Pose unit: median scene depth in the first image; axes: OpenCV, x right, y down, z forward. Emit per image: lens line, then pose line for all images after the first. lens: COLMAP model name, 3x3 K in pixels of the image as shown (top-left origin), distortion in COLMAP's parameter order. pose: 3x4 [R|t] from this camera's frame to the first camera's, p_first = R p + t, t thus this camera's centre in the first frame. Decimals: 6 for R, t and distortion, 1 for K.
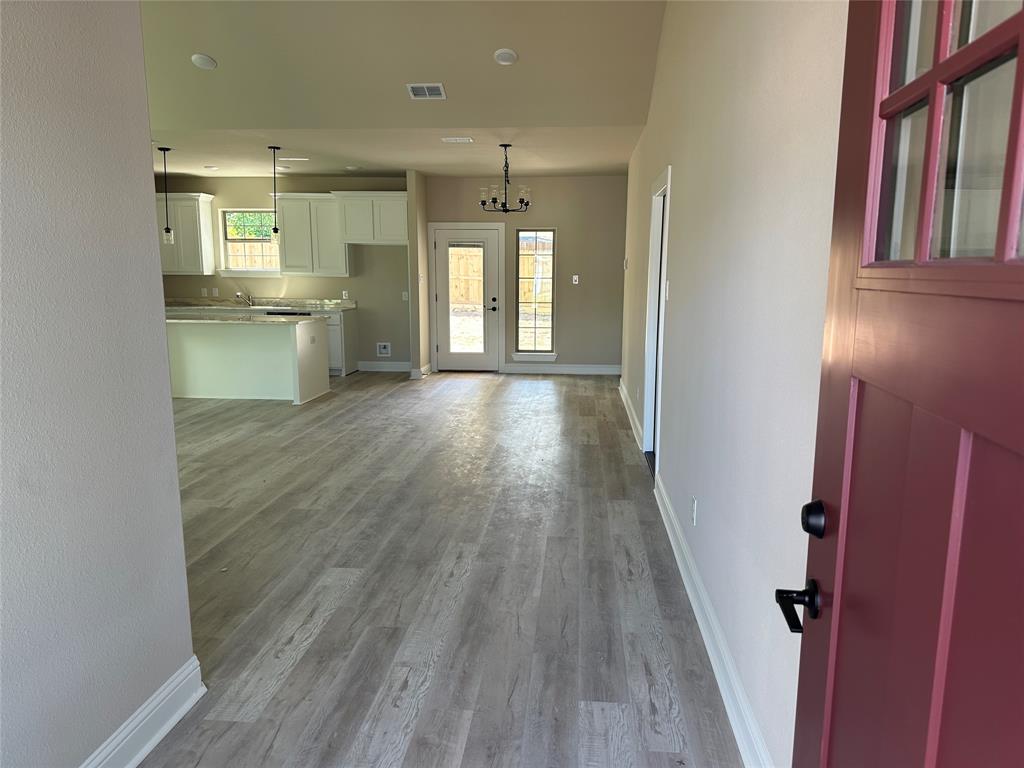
lens RADIAL K [[712.2, 0, 512.0], [0, 712.2, 384.0], [0, 0, 1]] dist [0.051007, -0.000159]
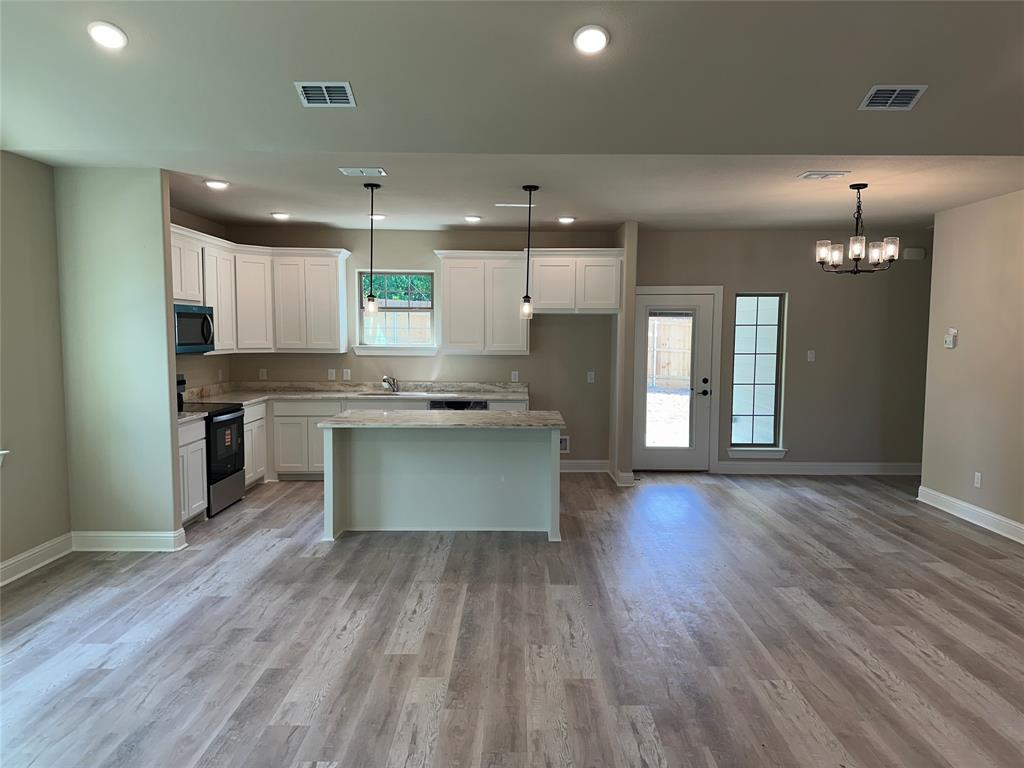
lens RADIAL K [[767.1, 0, 512.0], [0, 767.1, 384.0], [0, 0, 1]] dist [0.249360, 0.000213]
pose [[0.995322, -0.007530, 0.096318, -0.322191], [0.016355, 0.995701, -0.091166, -0.038868], [-0.095218, 0.092315, 0.991167, 0.157005]]
